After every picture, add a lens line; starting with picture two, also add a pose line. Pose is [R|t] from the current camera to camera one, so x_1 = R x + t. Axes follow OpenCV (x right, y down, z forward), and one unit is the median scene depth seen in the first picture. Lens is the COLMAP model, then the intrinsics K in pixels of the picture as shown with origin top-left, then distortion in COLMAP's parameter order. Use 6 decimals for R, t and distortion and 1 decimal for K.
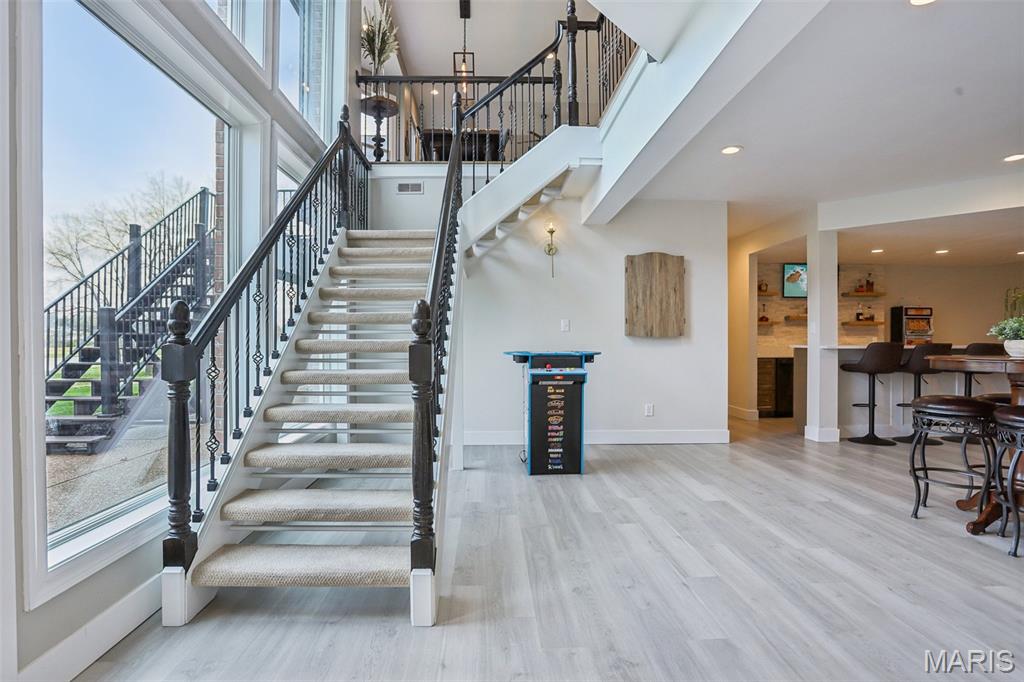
lens RADIAL K [[517.9, 0, 506.5], [0, 517.9, 340.0], [0, 0, 1]] dist [-0.049258, 0.013380]
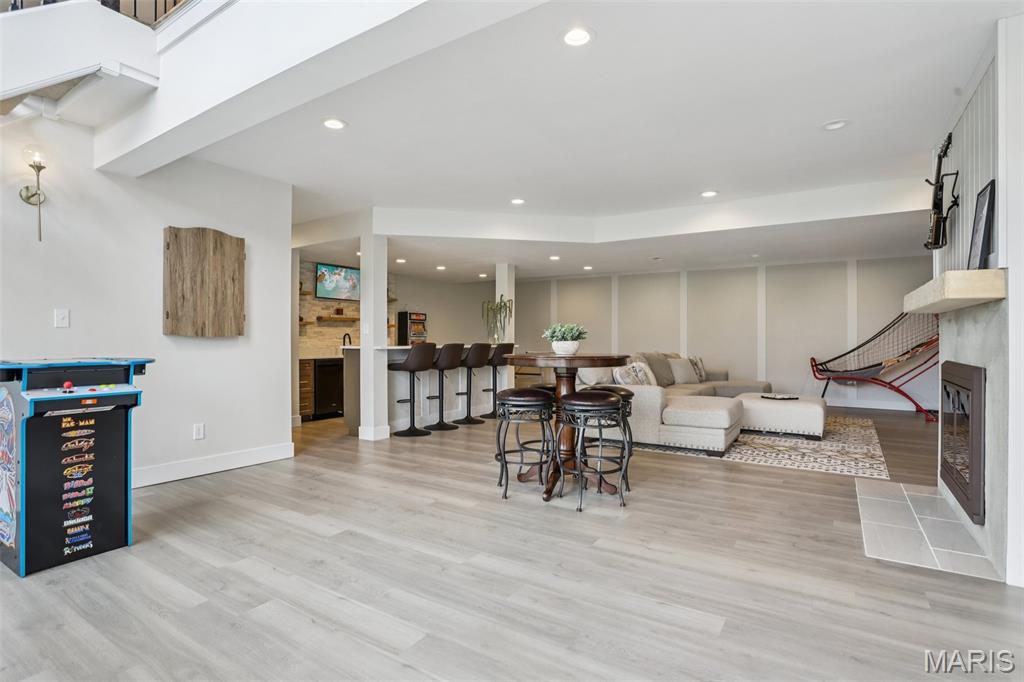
lens RADIAL K [[517.9, 0, 515.1], [0, 517.9, 339.9], [0, 0, 1]] dist [-0.049258, 0.013380]
pose [[0.577857, 0.001757, 0.816136, -0.085755], [-0.000977, 0.999998, -0.001461, -0.000797], [-0.816137, 0.000047, 0.577858, 0.216687]]
